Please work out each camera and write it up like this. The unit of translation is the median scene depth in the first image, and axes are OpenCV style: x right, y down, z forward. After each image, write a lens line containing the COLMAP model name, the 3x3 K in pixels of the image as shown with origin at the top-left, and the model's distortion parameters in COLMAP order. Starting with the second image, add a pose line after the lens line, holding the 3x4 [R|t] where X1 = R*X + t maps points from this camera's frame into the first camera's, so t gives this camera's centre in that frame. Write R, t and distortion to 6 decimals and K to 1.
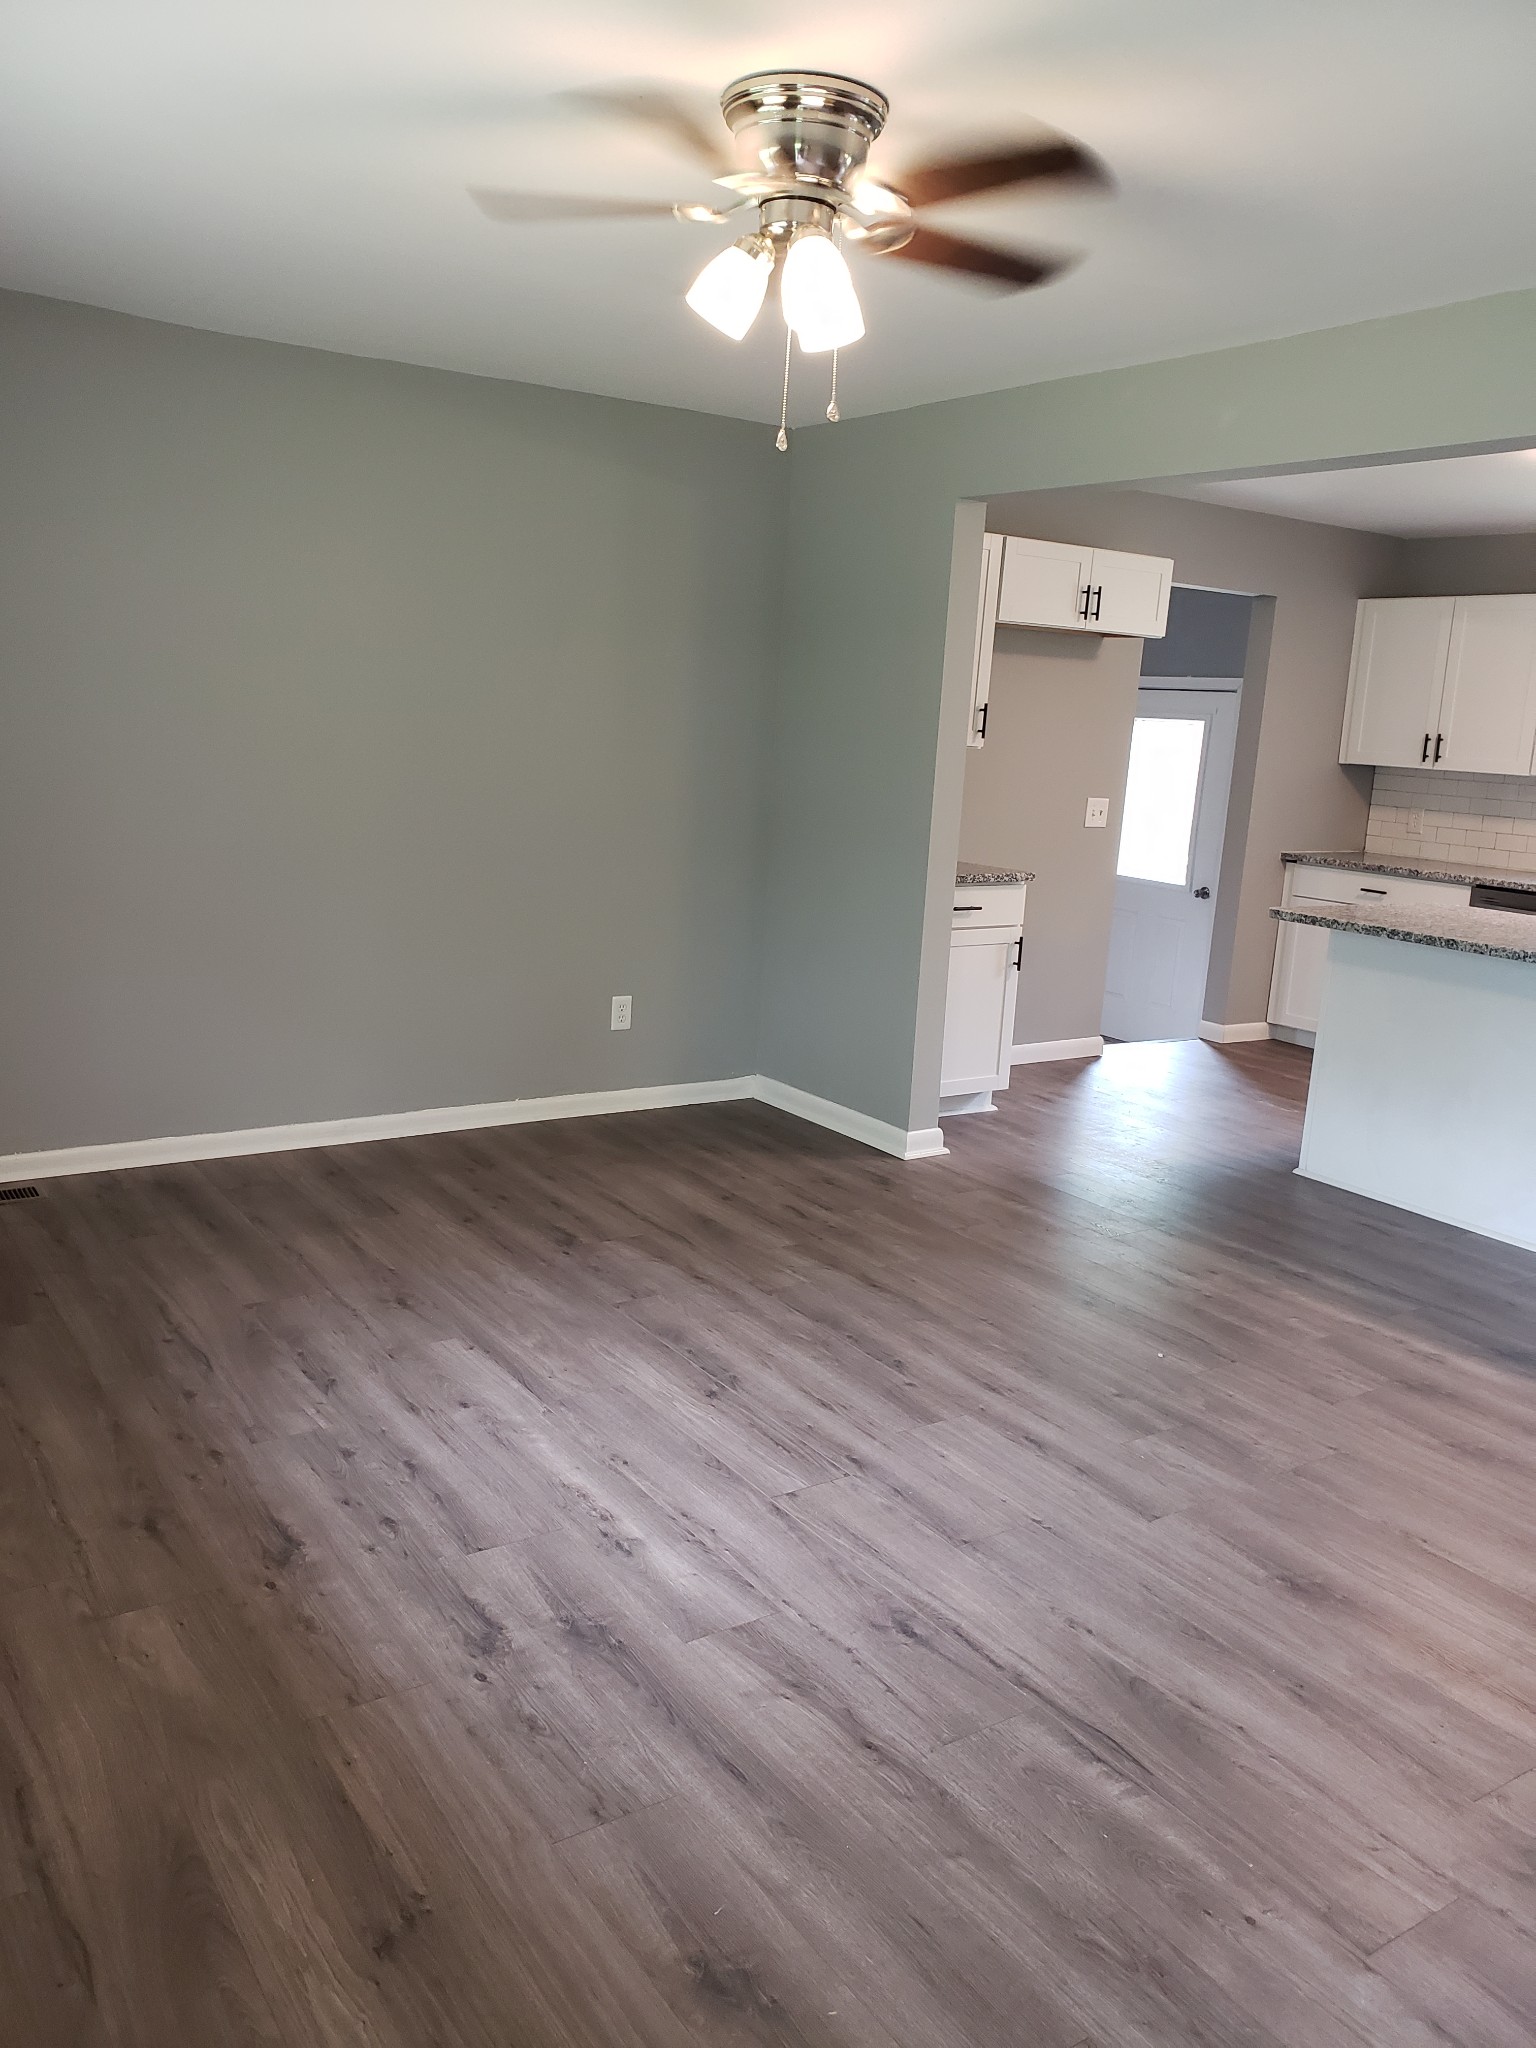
lens RADIAL K [[1621.3, 0, 758.6], [0, 1621.3, 997.0], [0, 0, 1]] dist [0.018616, 0.005686]
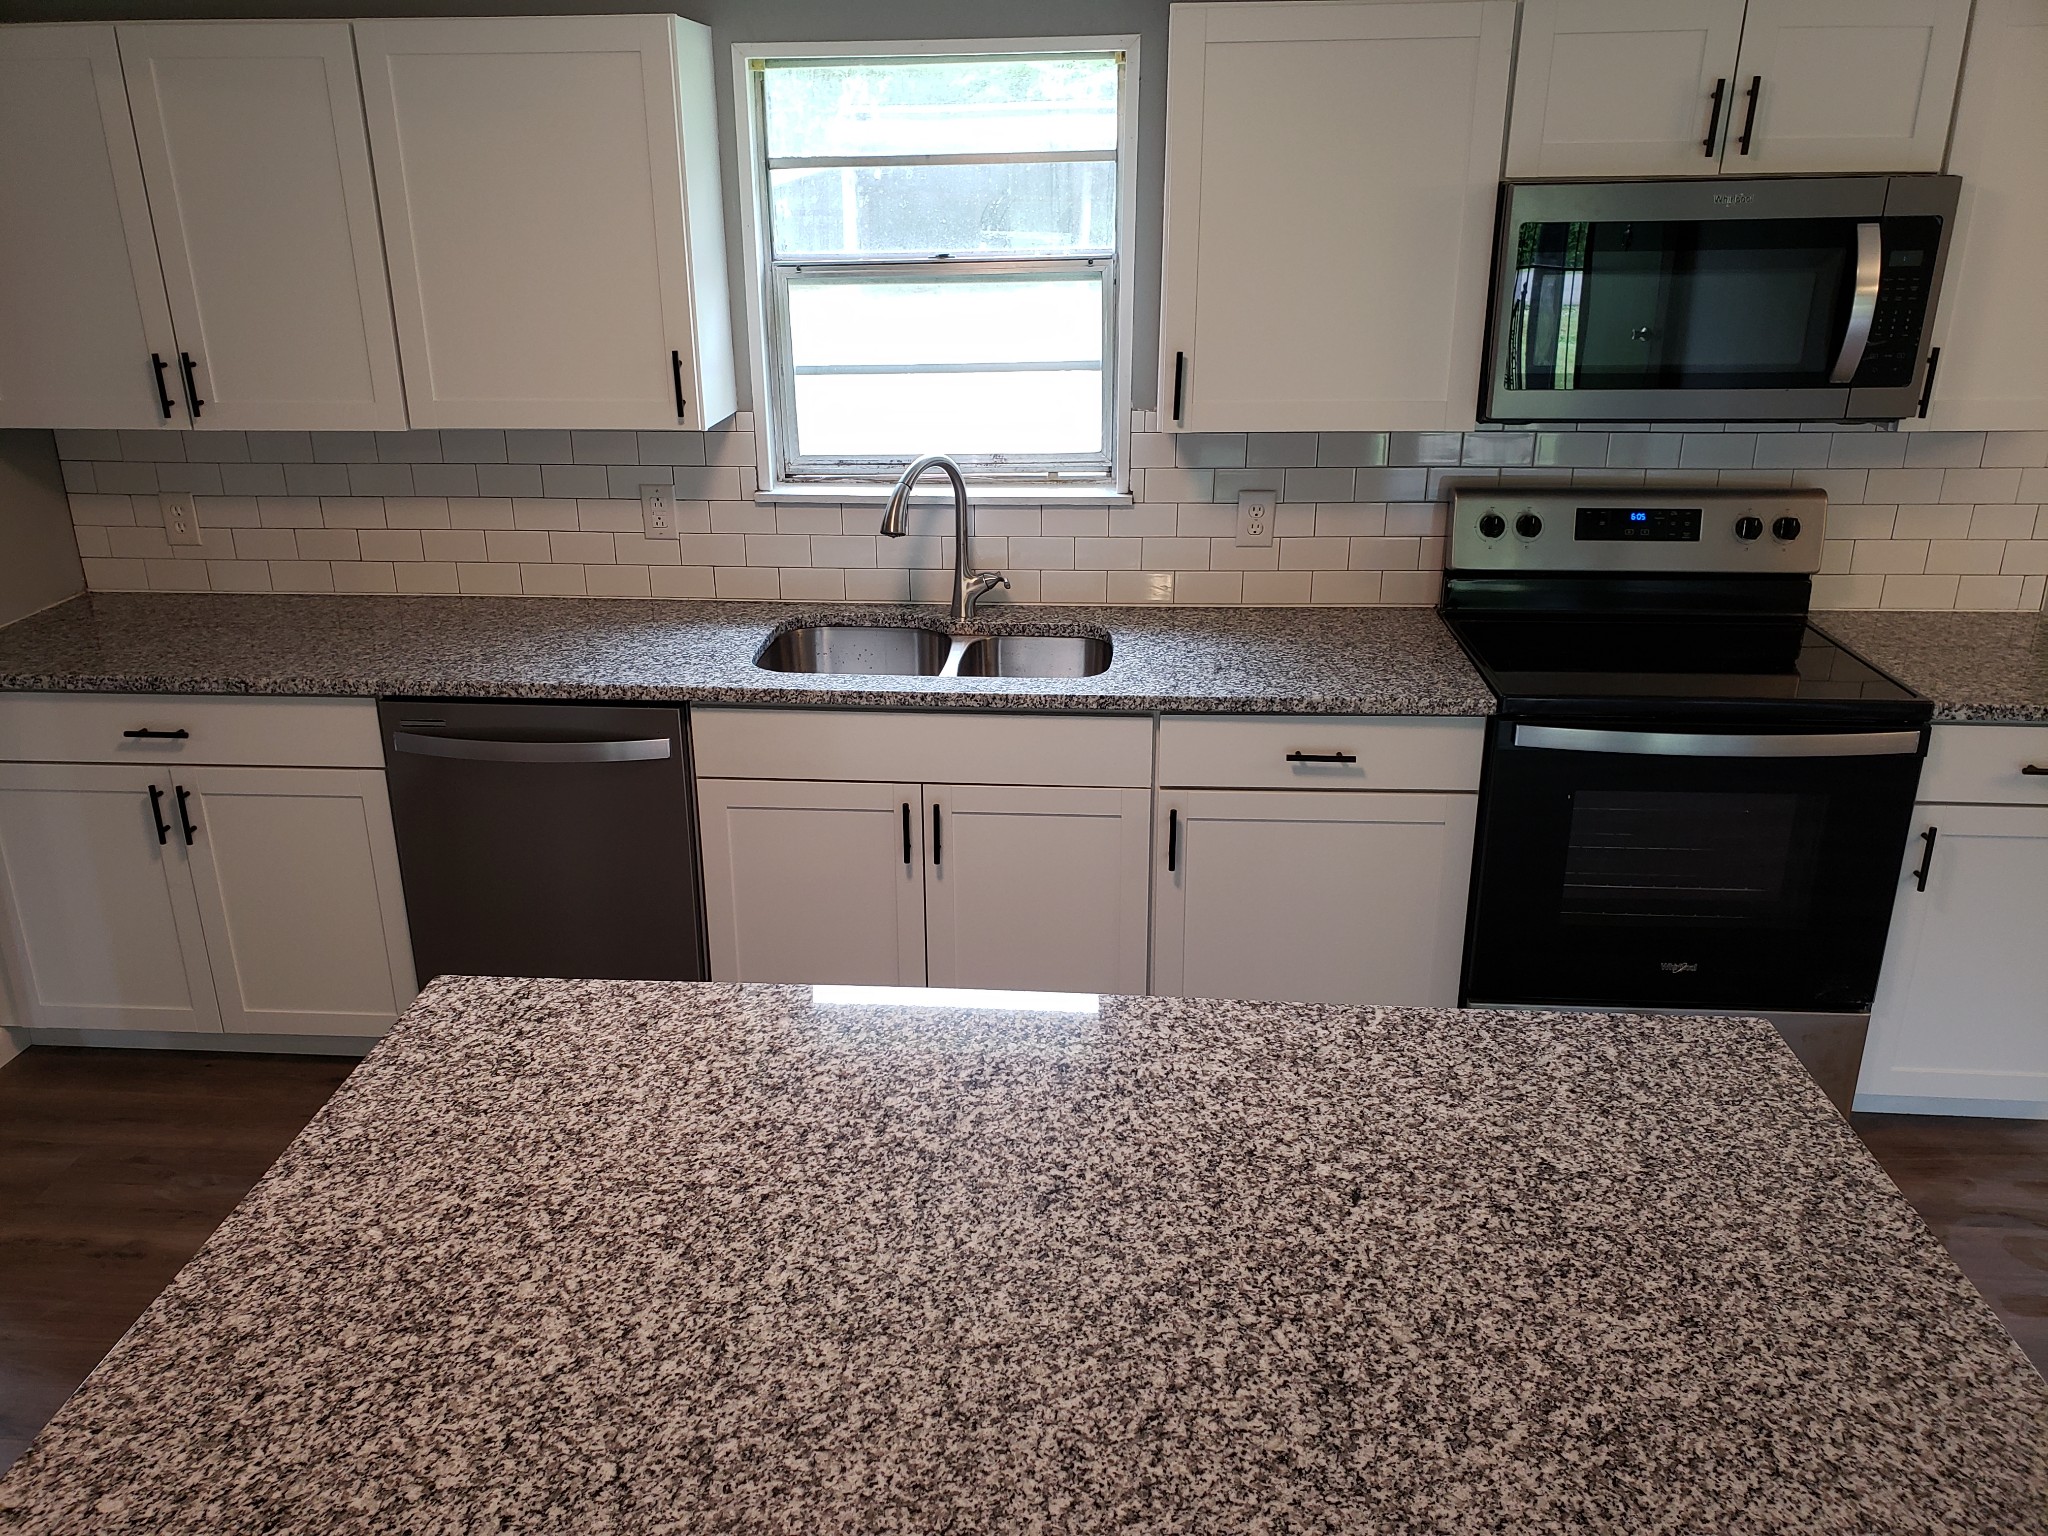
lens RADIAL K [[1600.9, 0, 990.7], [0, 1600.9, 772.8], [0, 0, 1]] dist [0.031566, 0.001482]
pose [[0.632569, -0.331296, 0.700071, 0.393154], [0.185043, 0.942366, 0.278757, -0.255018], [-0.752074, -0.046790, 0.657416, 1.006188]]
